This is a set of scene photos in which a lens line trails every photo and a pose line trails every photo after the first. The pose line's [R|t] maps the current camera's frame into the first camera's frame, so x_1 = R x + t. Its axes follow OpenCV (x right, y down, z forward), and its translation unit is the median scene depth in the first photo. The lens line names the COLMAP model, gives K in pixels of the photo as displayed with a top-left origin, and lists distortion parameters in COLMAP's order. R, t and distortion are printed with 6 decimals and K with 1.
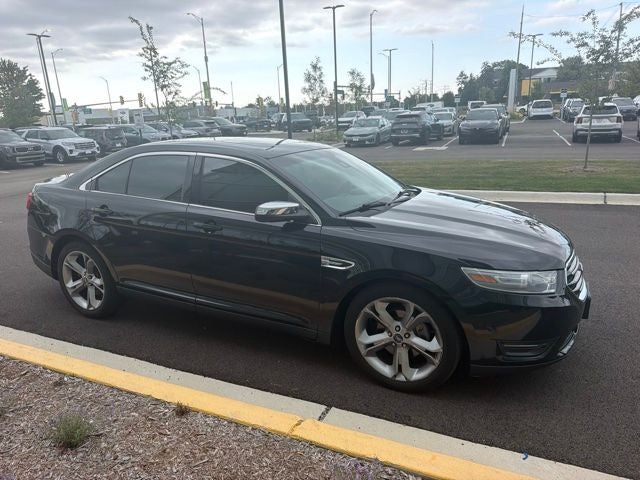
lens RADIAL K [[457.2, 0, 317.4], [0, 457.2, 234.2], [0, 0, 1]] dist [0.001092, -0.009179]
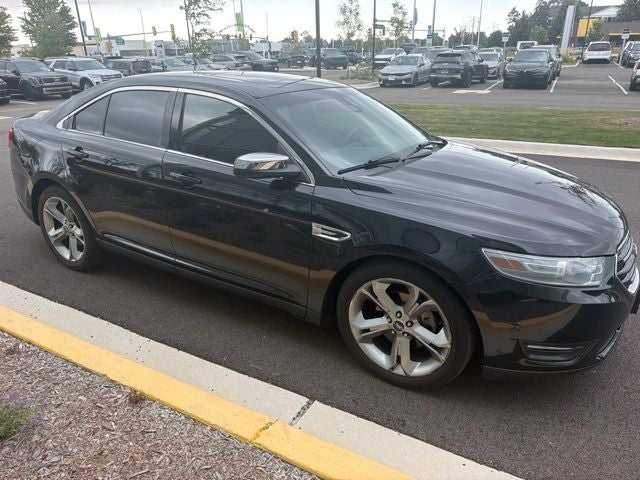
lens RADIAL K [[458.8, 0, 321.5], [0, 458.8, 232.9], [0, 0, 1]] dist [-0.006111, -0.004677]
pose [[0.997240, 0.048577, -0.056140, 0.053664], [-0.041419, 0.991629, 0.122295, -0.026170], [0.061611, -0.119632, 0.990905, 0.132459]]
